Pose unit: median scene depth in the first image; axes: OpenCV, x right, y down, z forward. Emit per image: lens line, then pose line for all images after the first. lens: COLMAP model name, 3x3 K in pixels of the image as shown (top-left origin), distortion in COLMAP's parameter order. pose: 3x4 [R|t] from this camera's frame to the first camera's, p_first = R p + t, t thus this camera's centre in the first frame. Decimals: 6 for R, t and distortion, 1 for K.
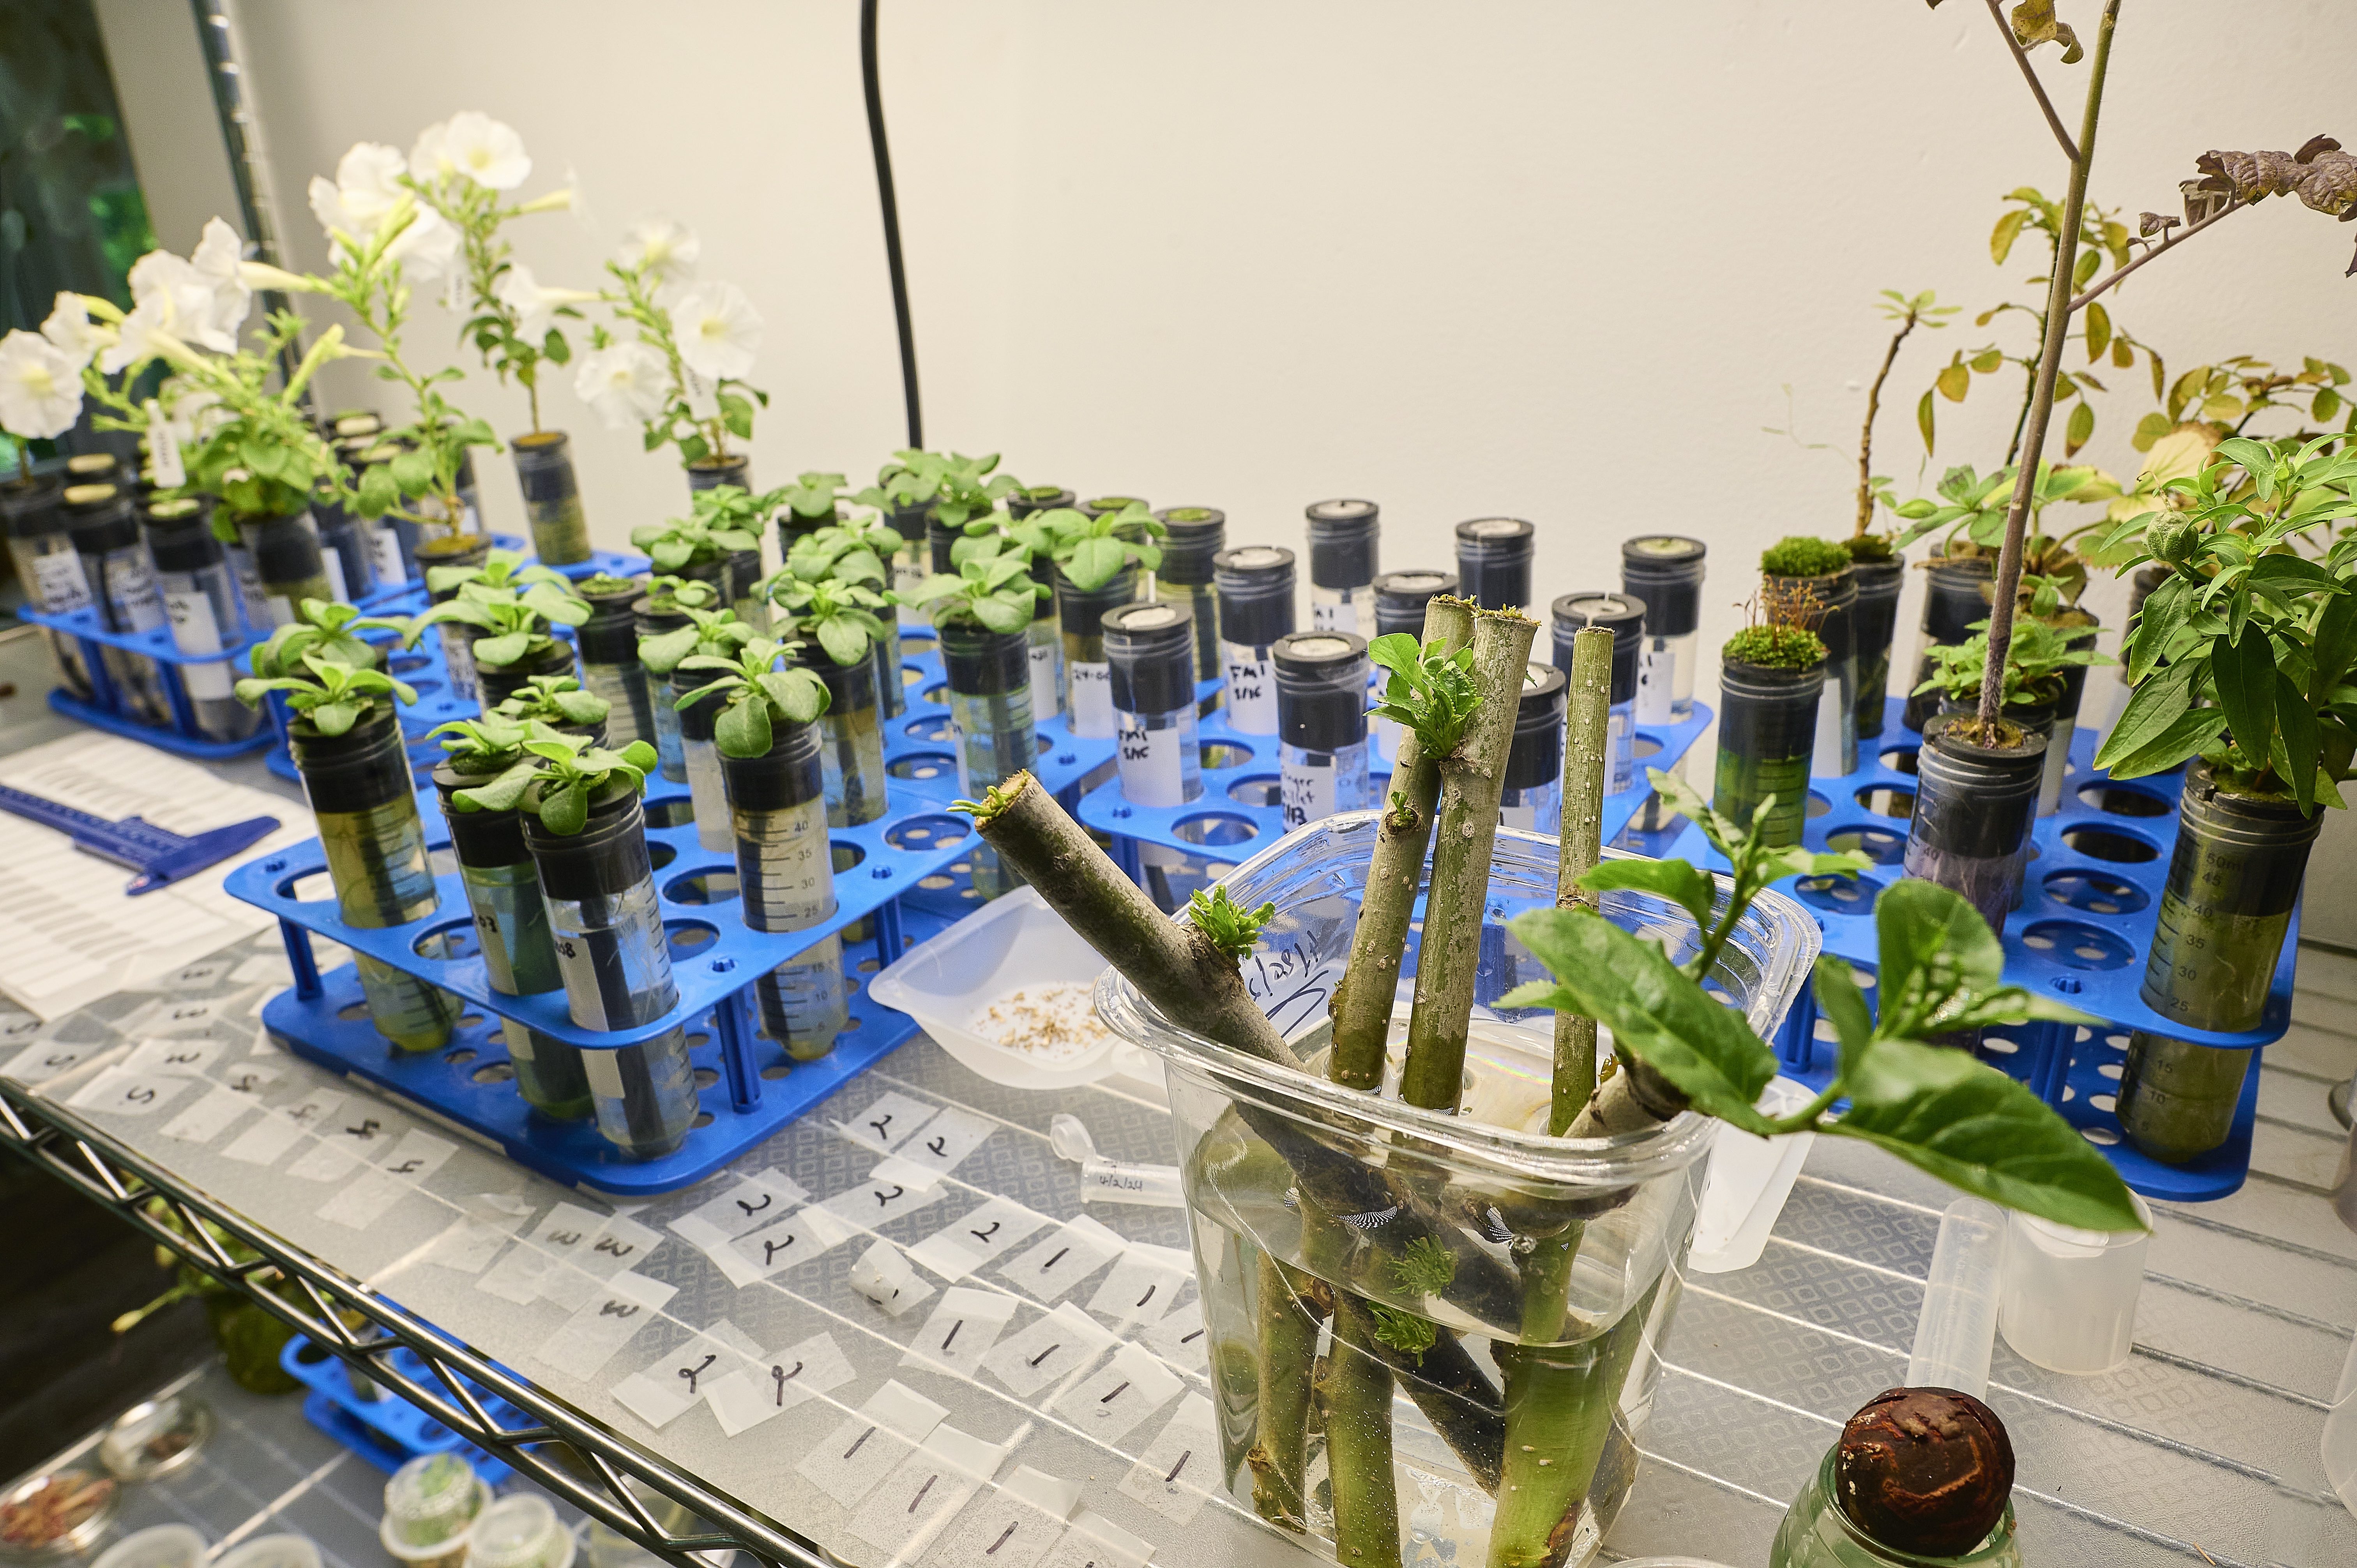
lens RADIAL K [[1669.2, 0, 1178.5], [0, 1669.2, 784.0], [0, 0, 1]] dist [0.003281, 0.002221]
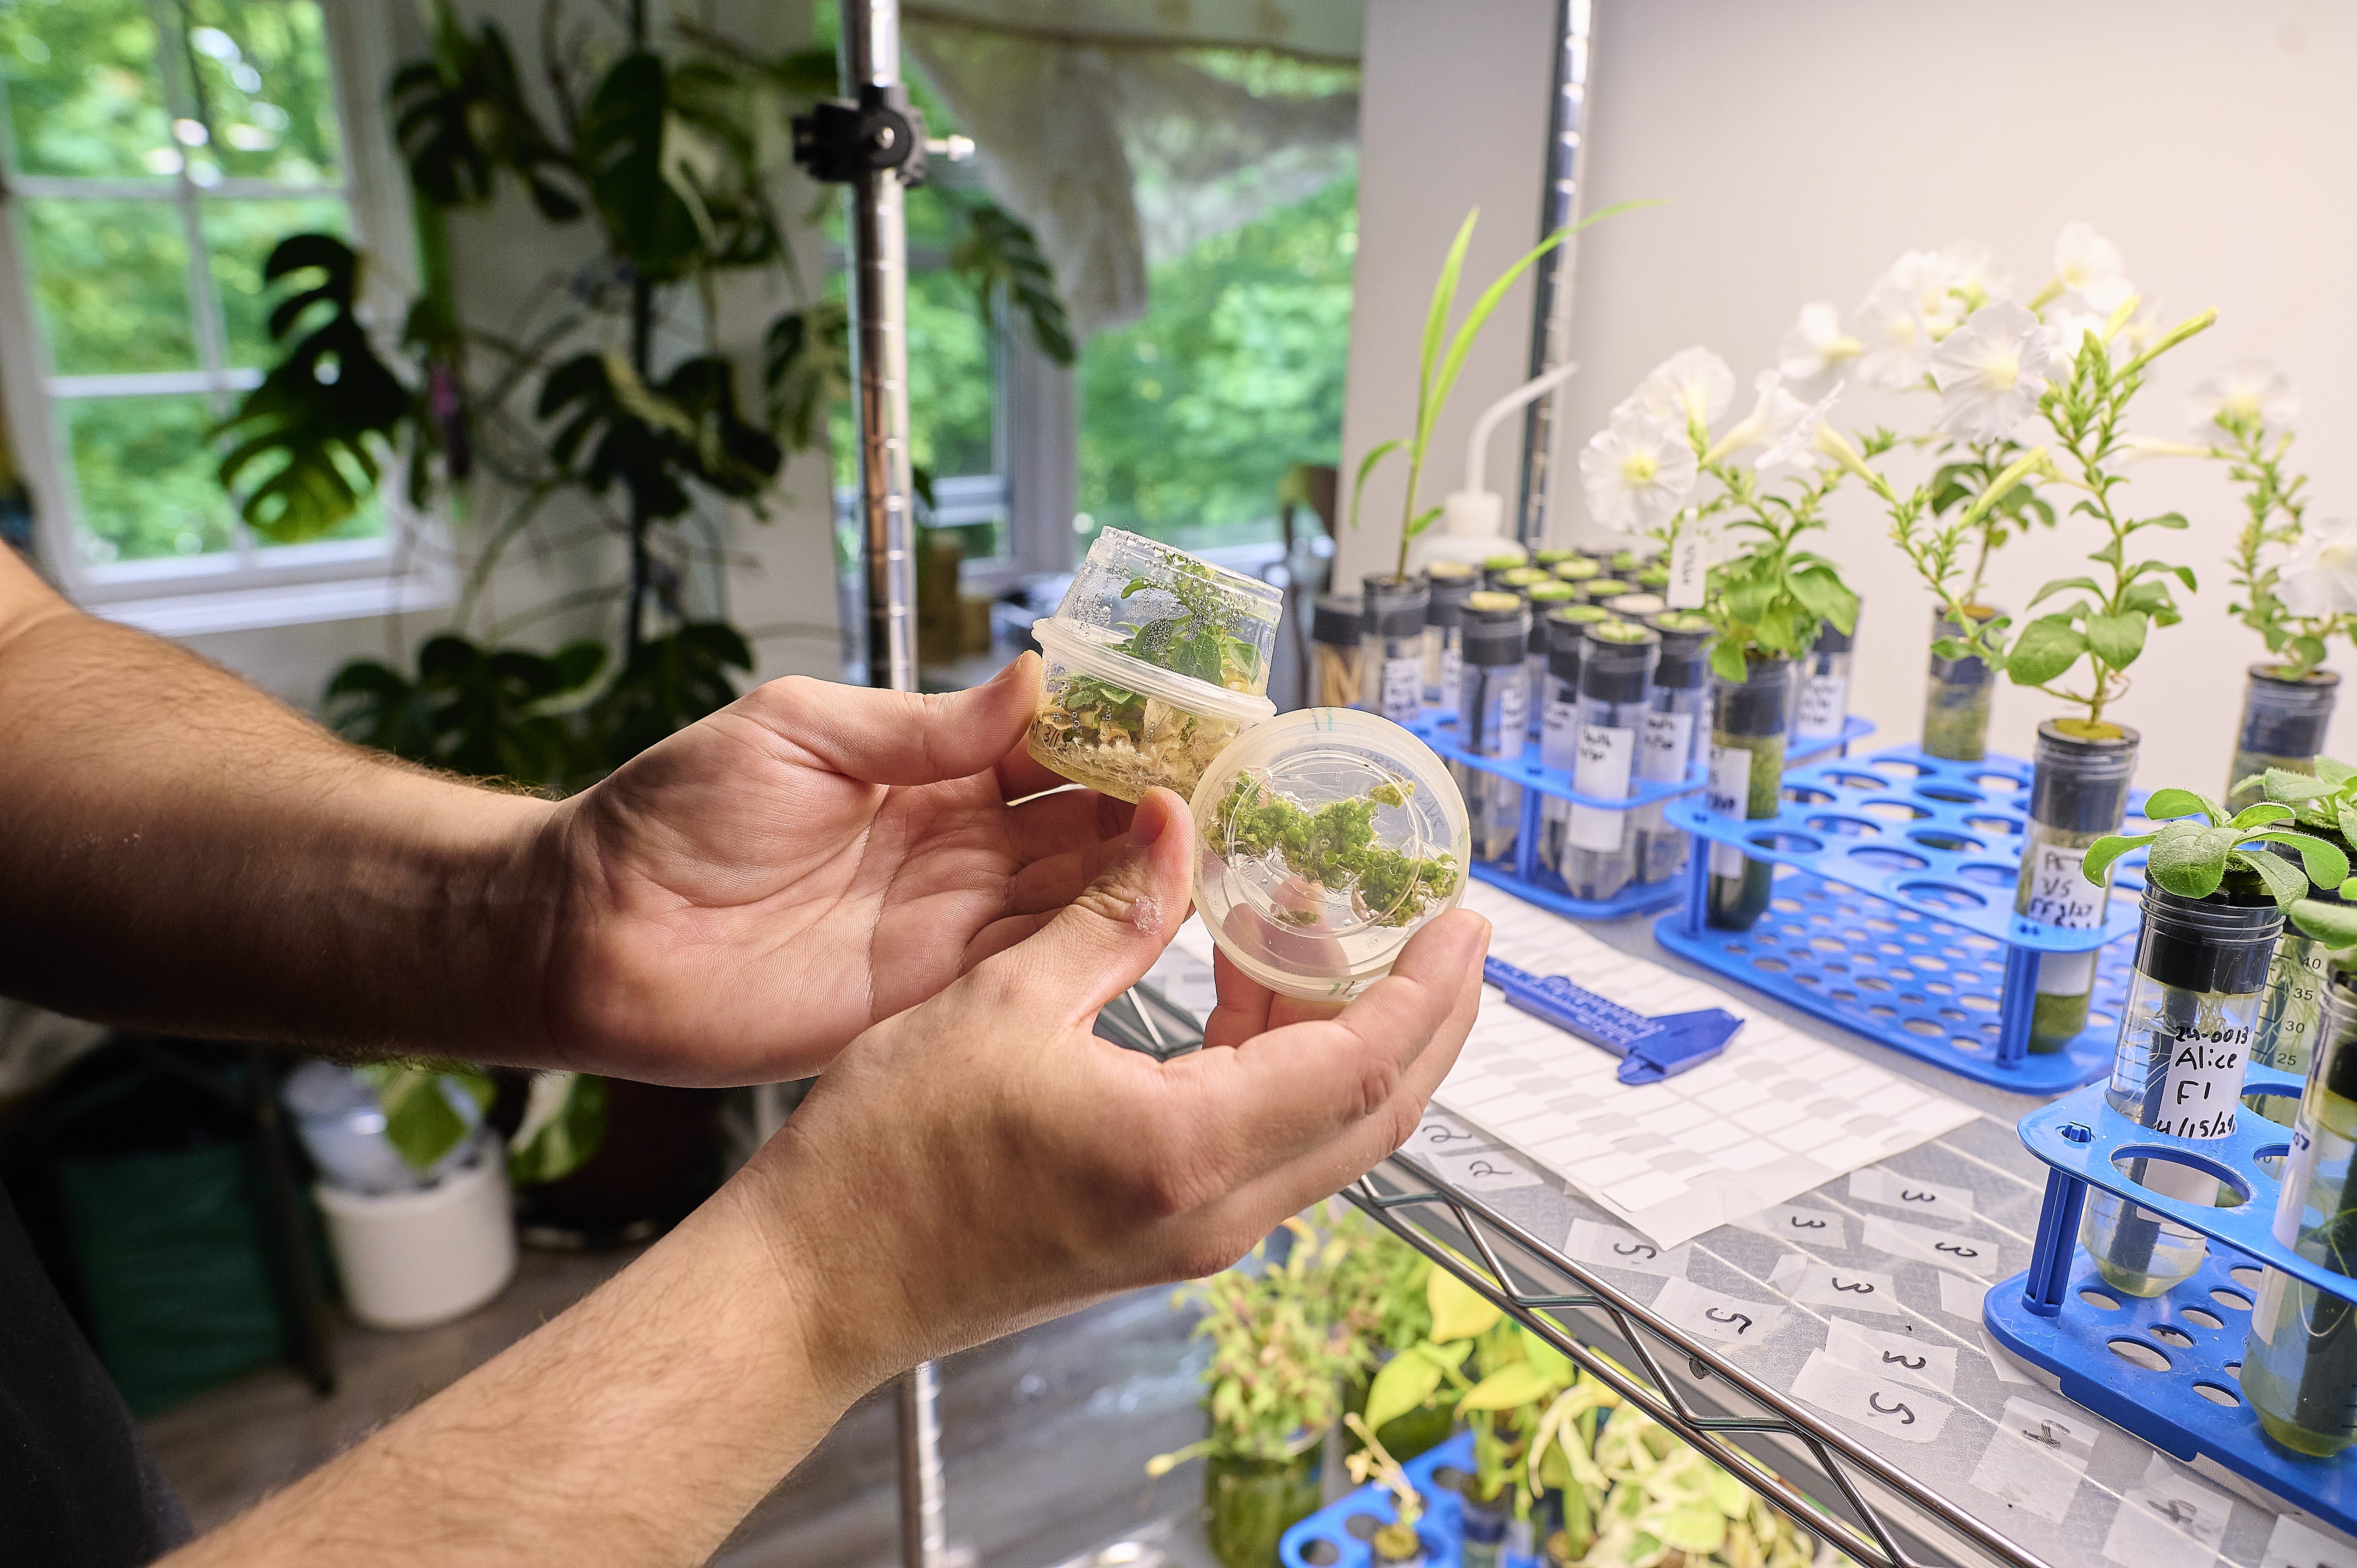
lens RADIAL K [[1669.2, 0, 1178.5], [0, 1669.2, 784.0], [0, 0, 1]] dist [0.003281, 0.002221]
pose [[0.923084, 0.176750, -0.341578, -0.519082], [-0.215544, 0.973305, -0.078850, 0.032398], [0.318523, 0.146410, 0.936540, 0.123837]]
